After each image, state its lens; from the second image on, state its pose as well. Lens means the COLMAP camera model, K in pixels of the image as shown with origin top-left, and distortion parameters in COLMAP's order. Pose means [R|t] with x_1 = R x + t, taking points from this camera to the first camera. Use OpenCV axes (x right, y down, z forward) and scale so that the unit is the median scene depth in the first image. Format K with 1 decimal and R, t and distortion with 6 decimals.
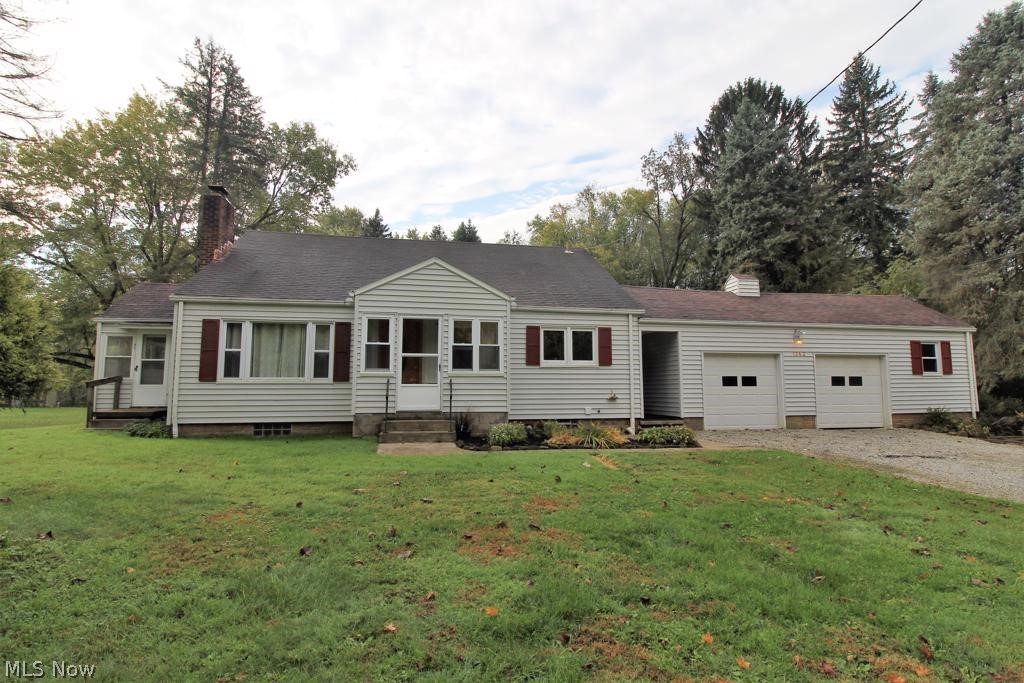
lens RADIAL K [[500.0, 0, 512.2], [0, 500.0, 337.2], [0, 0, 1]] dist [-0.004112, -0.000390]
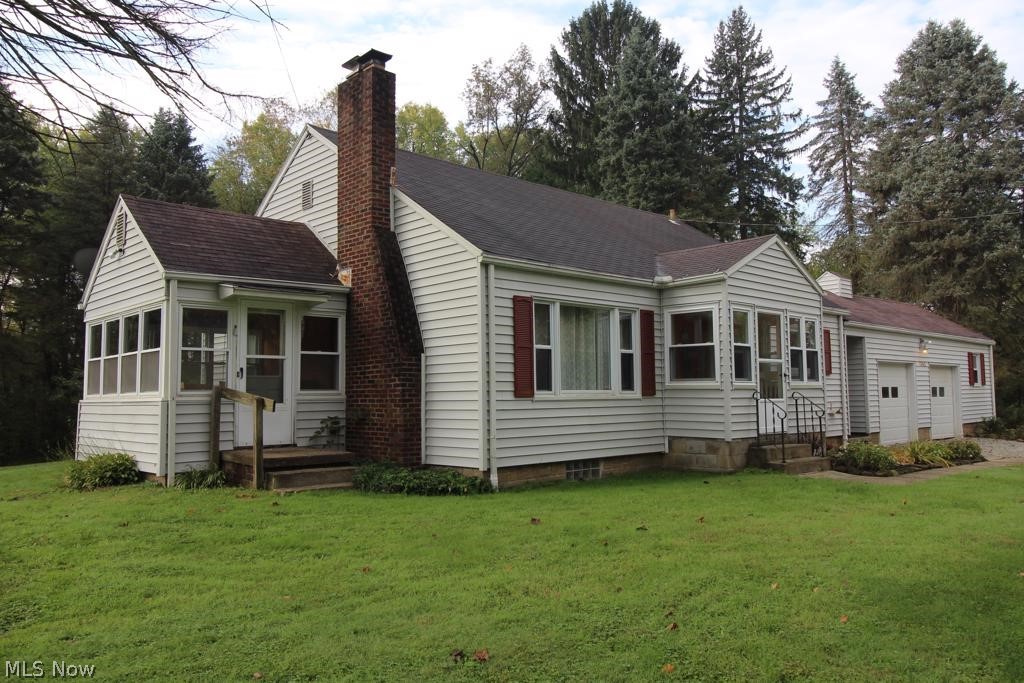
lens RADIAL K [[785.8, 0, 512.4], [0, 785.8, 343.7], [0, 0, 1]] dist [0.000018, -0.000494]
pose [[0.842009, 0.028889, 0.538690, -1.089655], [-0.044145, 0.998906, 0.015433, 0.007680], [-0.537655, -0.036775, 0.842363, 0.181272]]
